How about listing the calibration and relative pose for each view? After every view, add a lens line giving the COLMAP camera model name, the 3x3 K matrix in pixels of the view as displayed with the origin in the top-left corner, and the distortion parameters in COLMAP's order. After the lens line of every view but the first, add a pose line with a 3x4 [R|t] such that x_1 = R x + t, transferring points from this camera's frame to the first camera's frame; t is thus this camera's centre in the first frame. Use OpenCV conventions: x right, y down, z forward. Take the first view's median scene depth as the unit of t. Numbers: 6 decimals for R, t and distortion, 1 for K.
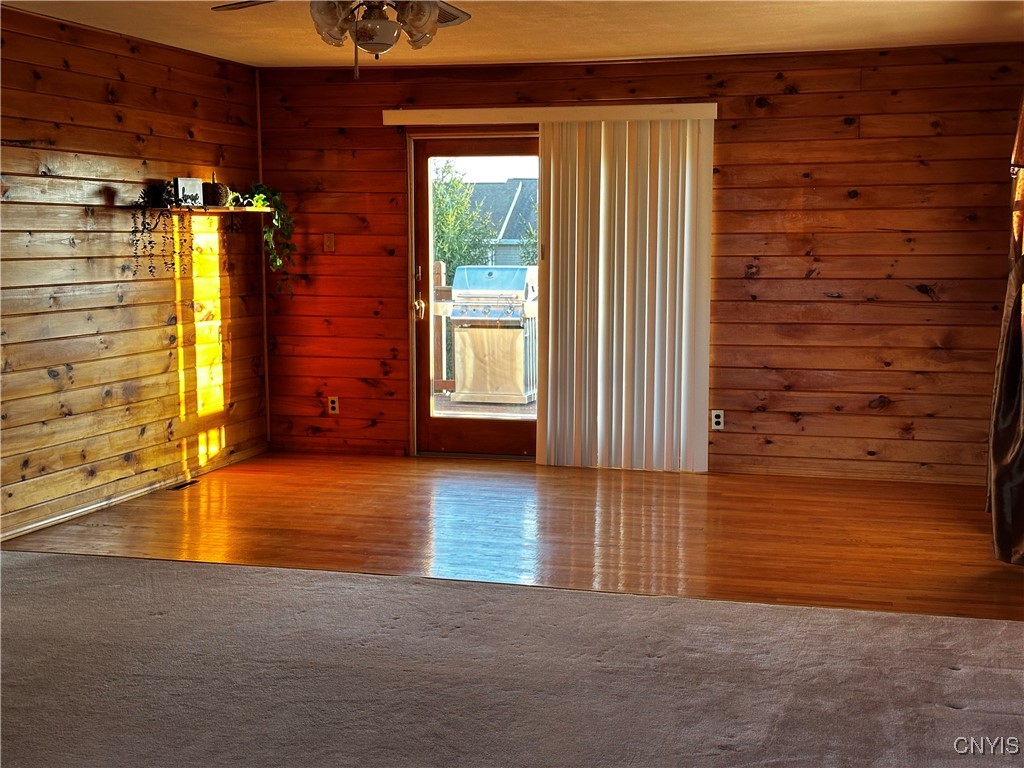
lens RADIAL K [[1440.6, 0, 514.9], [0, 1440.6, 384.1], [0, 0, 1]] dist [0.142551, 0.000000]
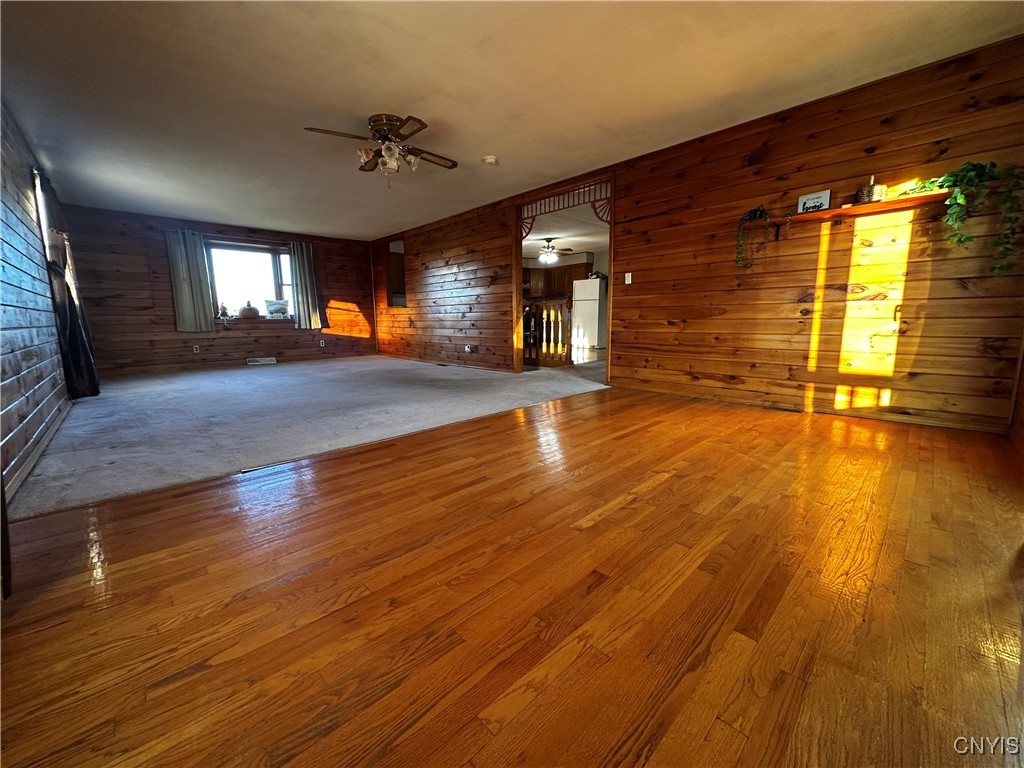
lens RADIAL K [[406.0, 0, 514.3], [0, 406.0, 387.0], [0, 0, 1]] dist [-0.002147, -0.000407]
pose [[-0.496971, 0.137462, -0.856810, 0.261914], [-0.090146, 0.973853, 0.208527, -0.015780], [0.863072, 0.180870, -0.471585, 0.930367]]
